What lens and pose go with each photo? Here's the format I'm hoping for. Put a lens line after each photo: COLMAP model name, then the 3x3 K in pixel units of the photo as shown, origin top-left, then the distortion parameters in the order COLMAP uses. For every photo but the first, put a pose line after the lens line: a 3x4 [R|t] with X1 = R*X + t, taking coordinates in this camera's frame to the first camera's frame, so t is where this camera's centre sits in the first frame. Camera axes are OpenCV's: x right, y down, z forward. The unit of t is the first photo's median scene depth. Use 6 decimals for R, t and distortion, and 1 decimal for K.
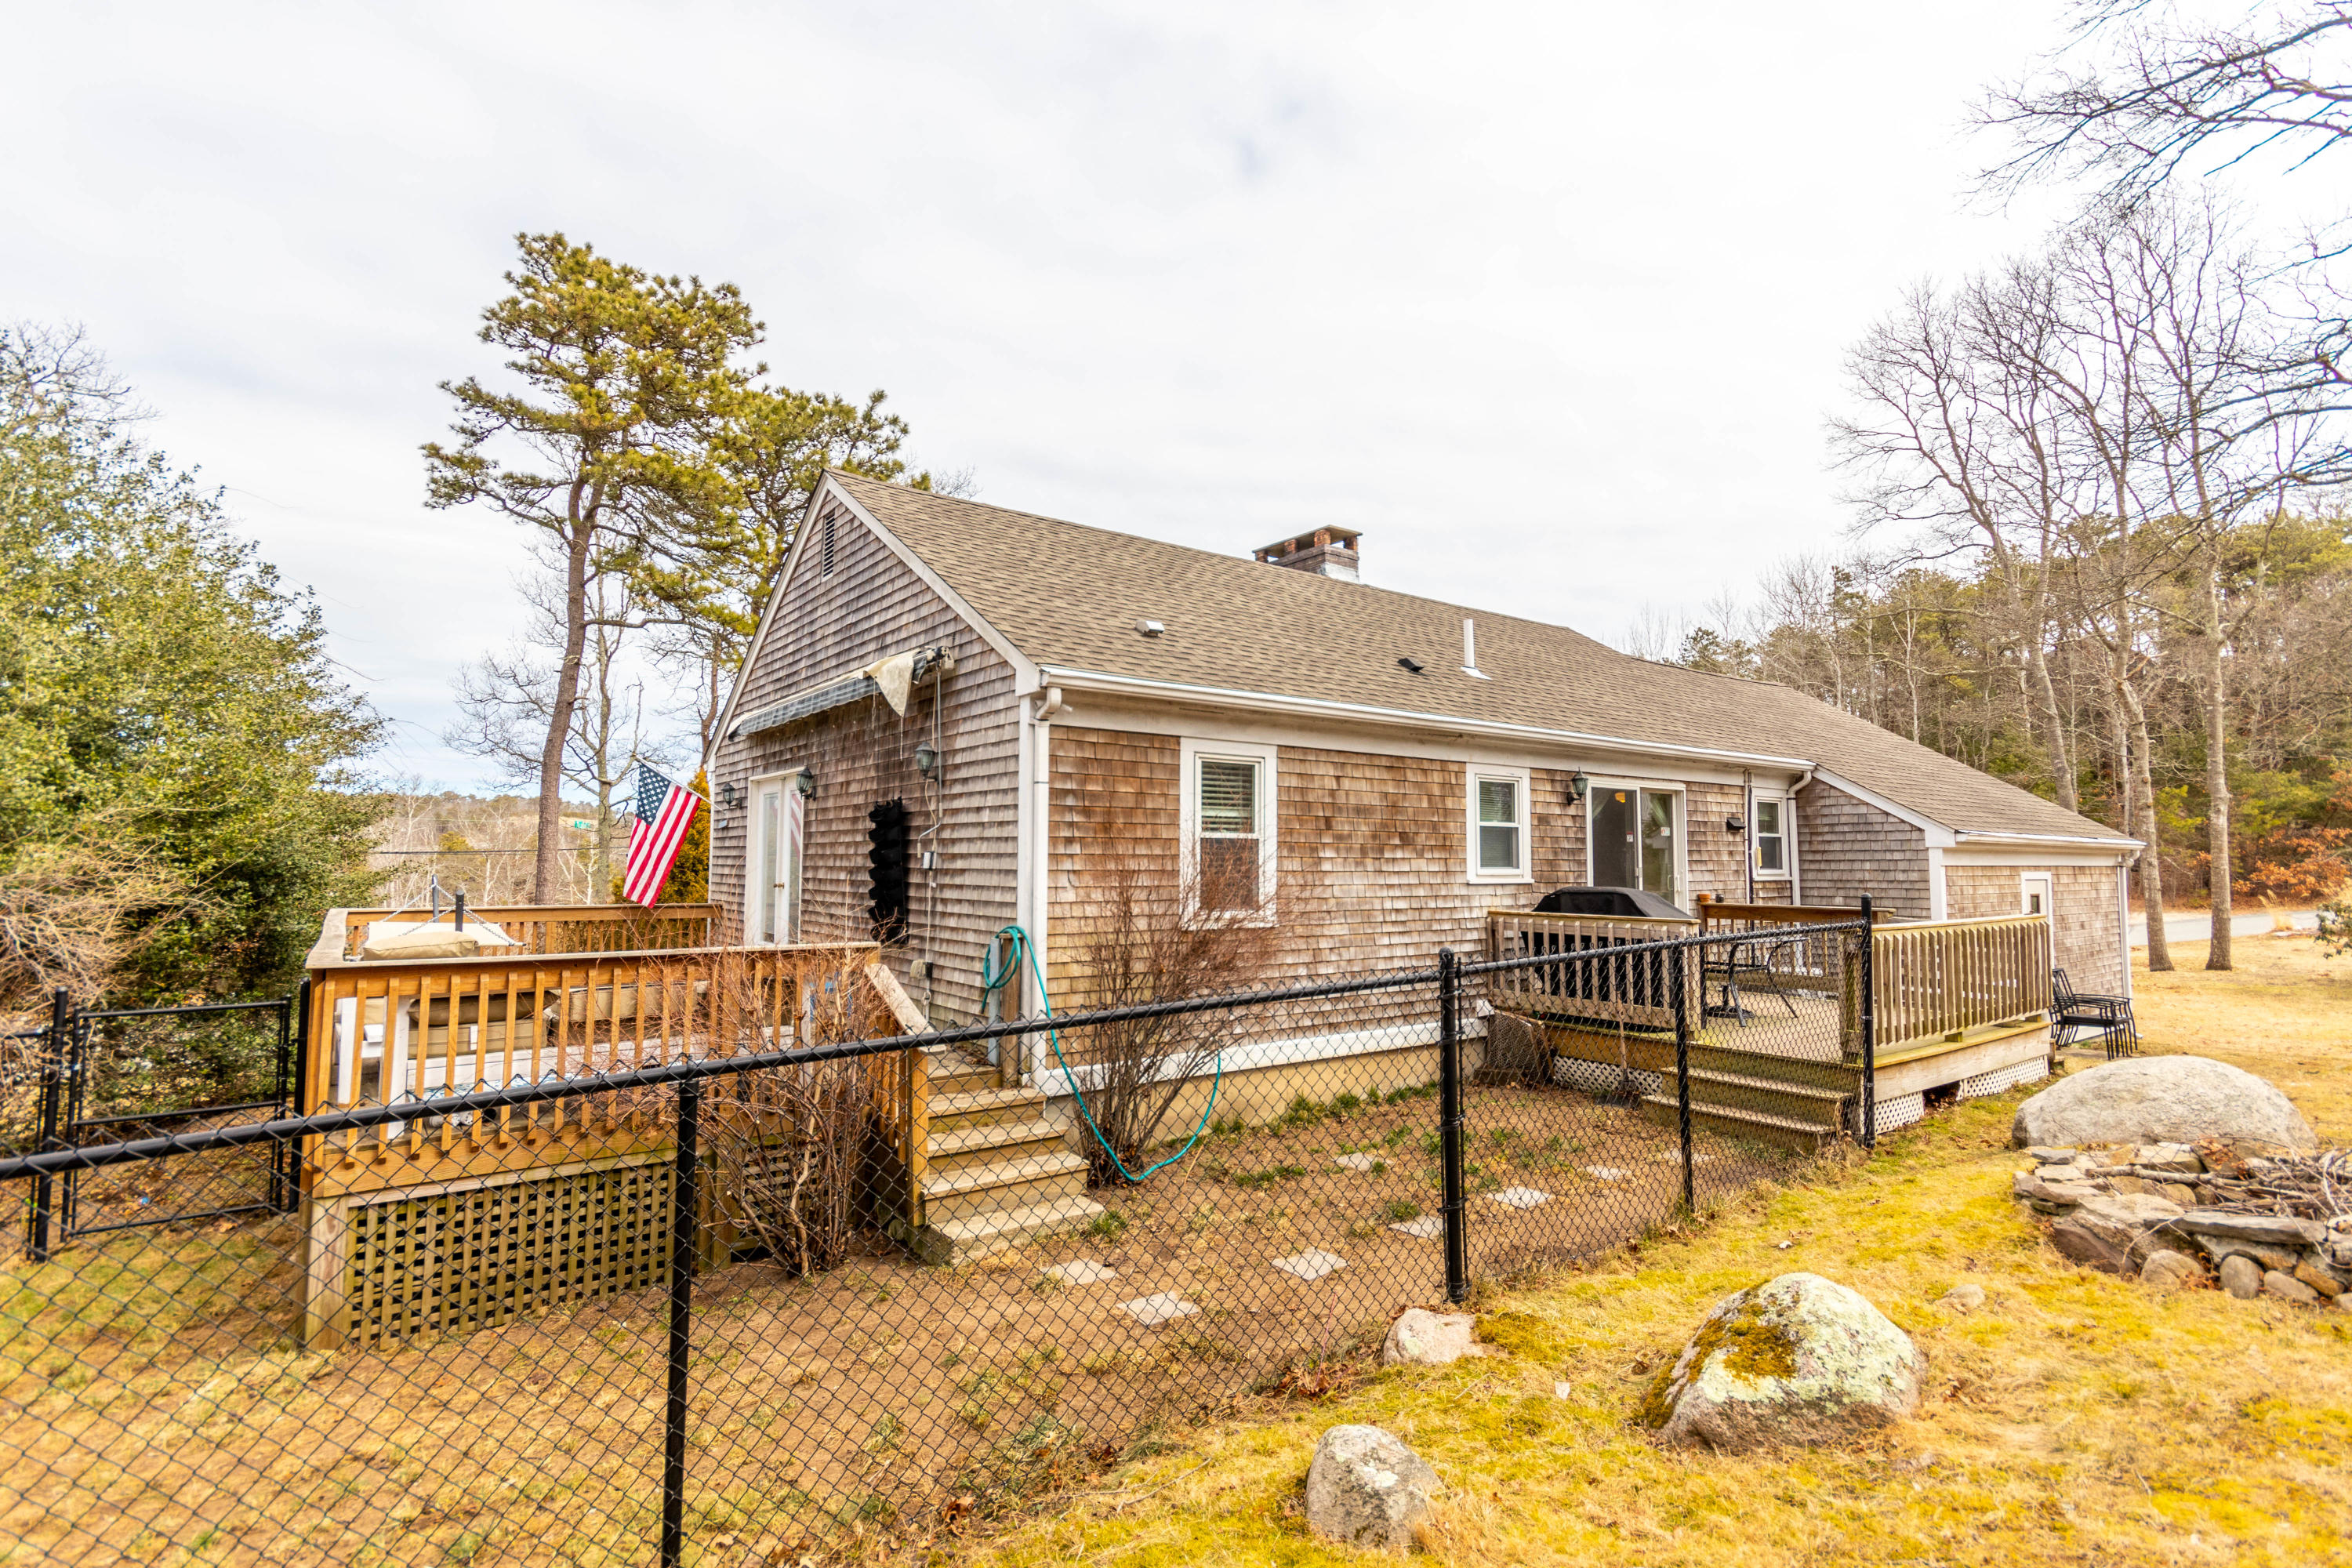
lens RADIAL K [[1087.2, 0, 1175.4], [0, 1087.2, 786.4], [0, 0, 1]] dist [-0.001794, 0.000213]
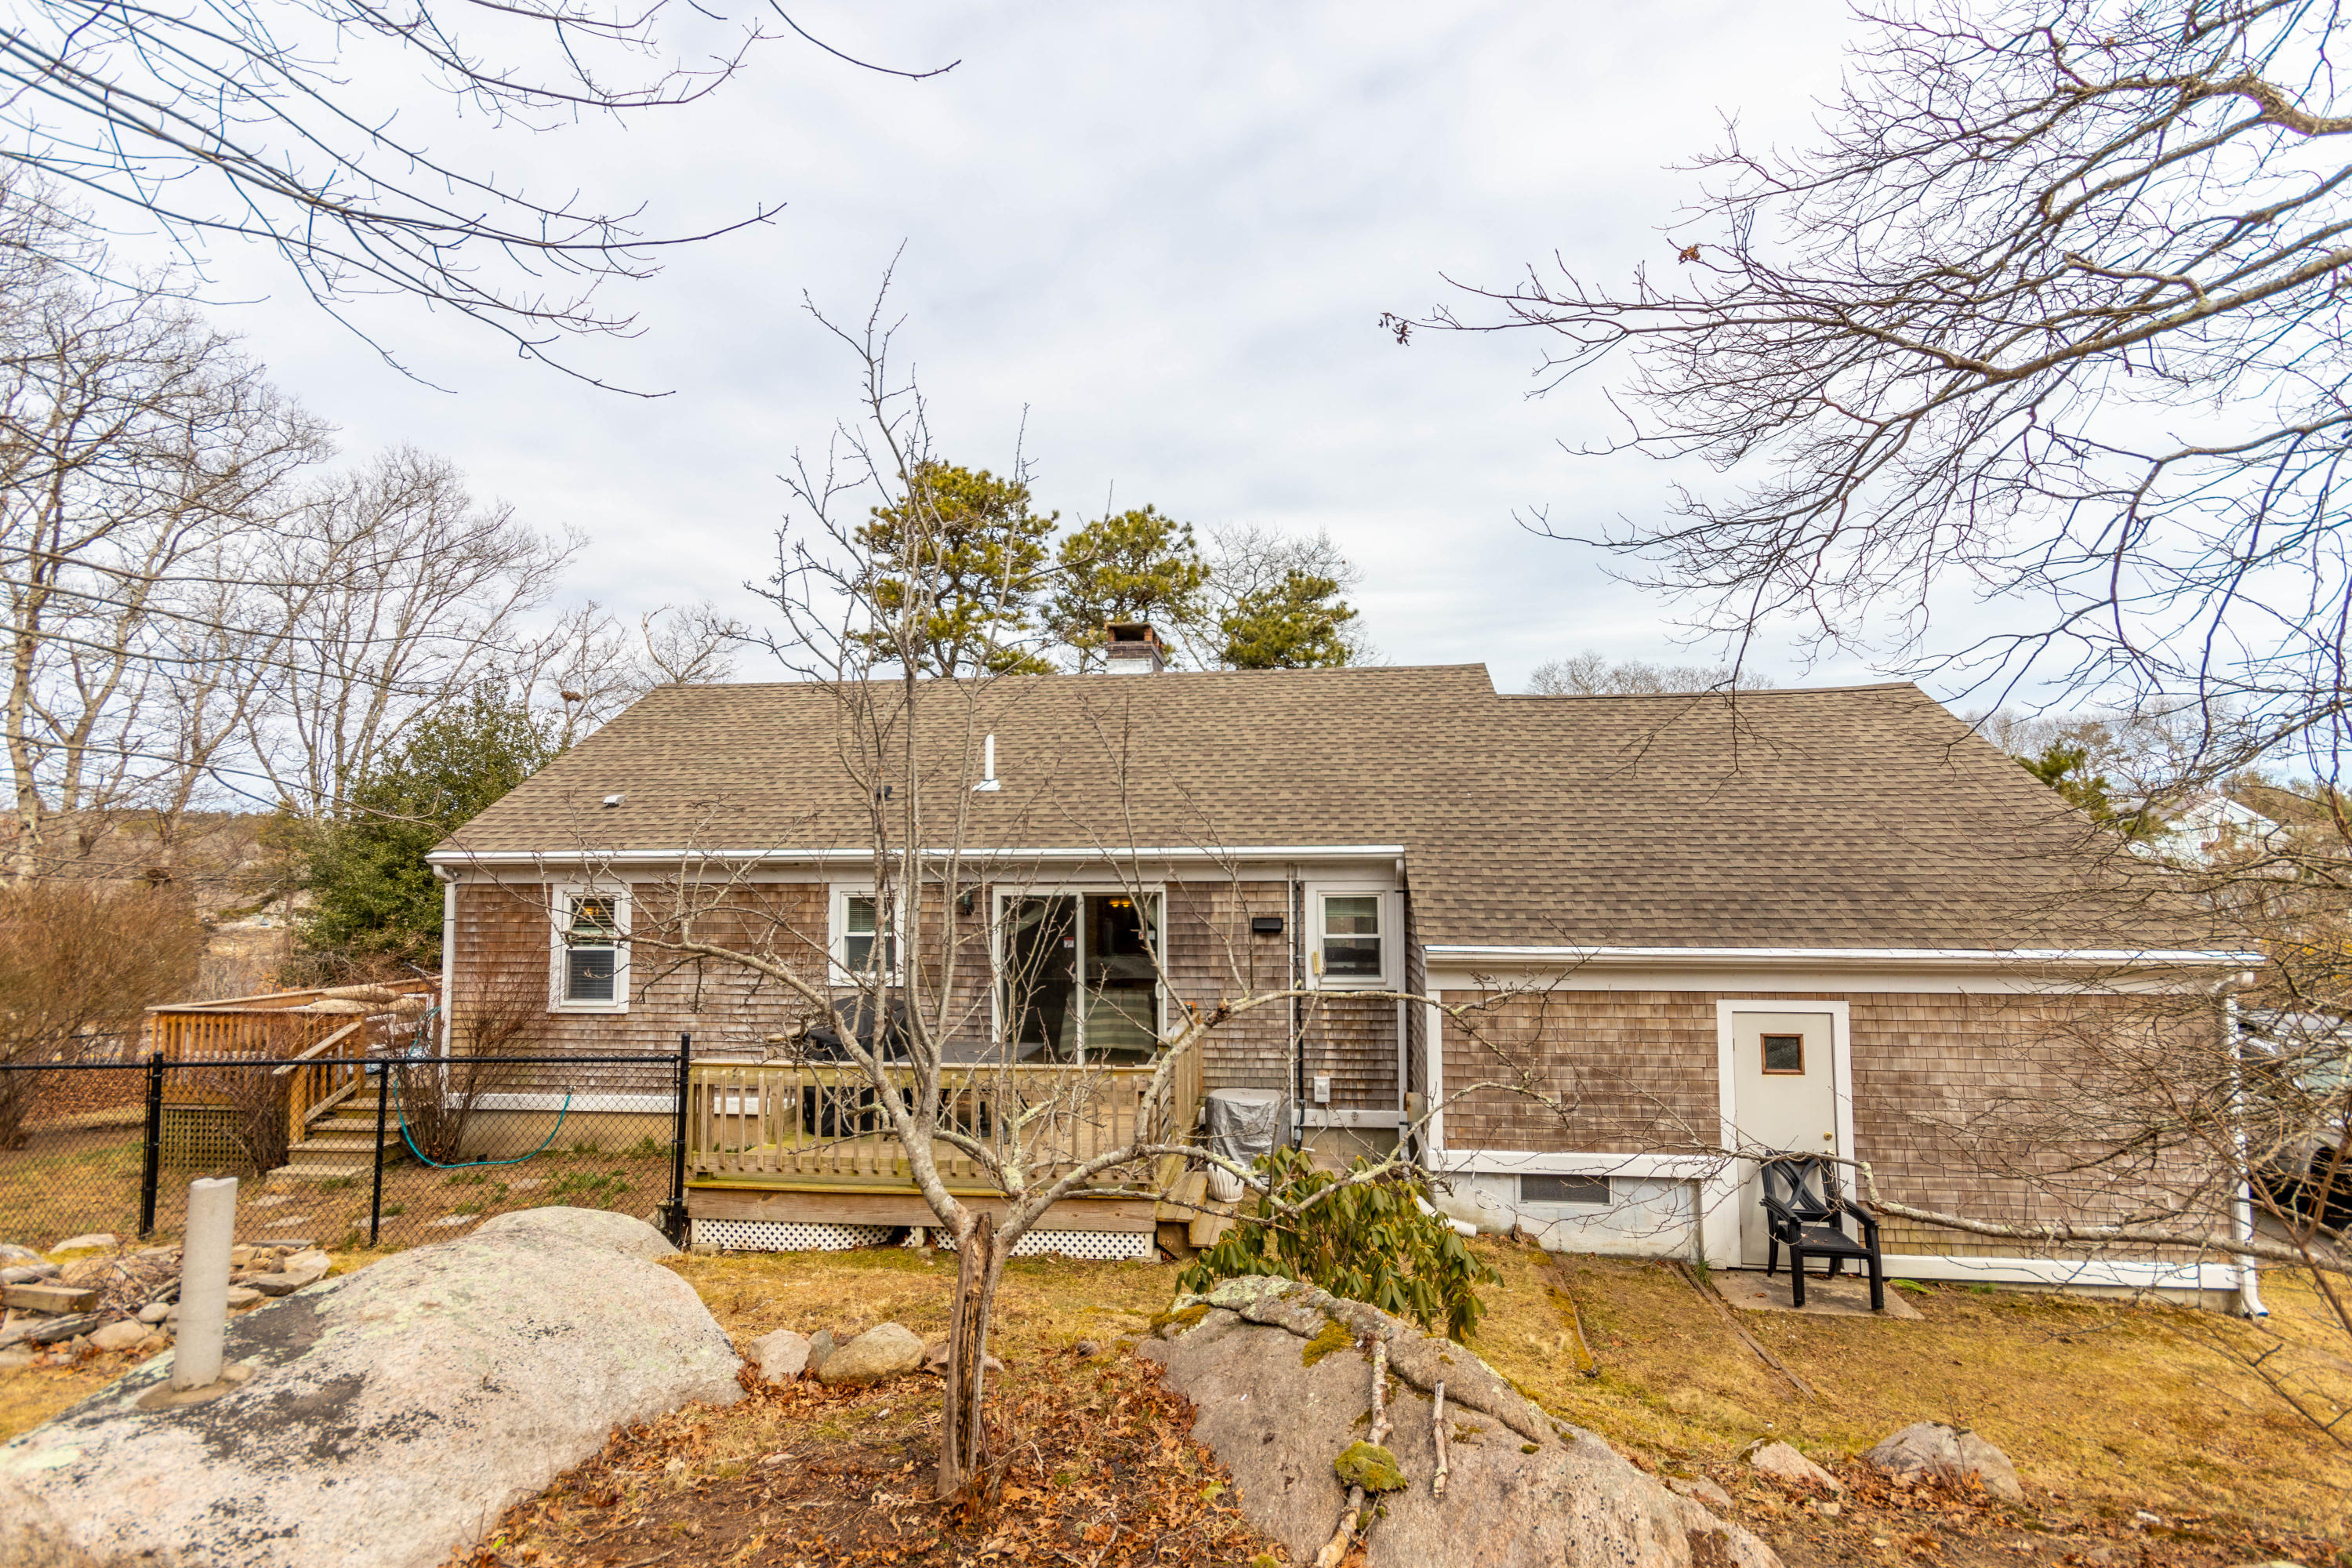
lens RADIAL K [[1087.2, 0, 1175.4], [0, 1087.2, 786.4], [0, 0, 1]] dist [-0.001794, 0.000213]
pose [[0.713605, -0.058739, -0.698081, 0.680966], [0.059038, 0.997976, -0.023622, -0.037769], [0.698056, -0.024356, 0.715629, 0.212236]]
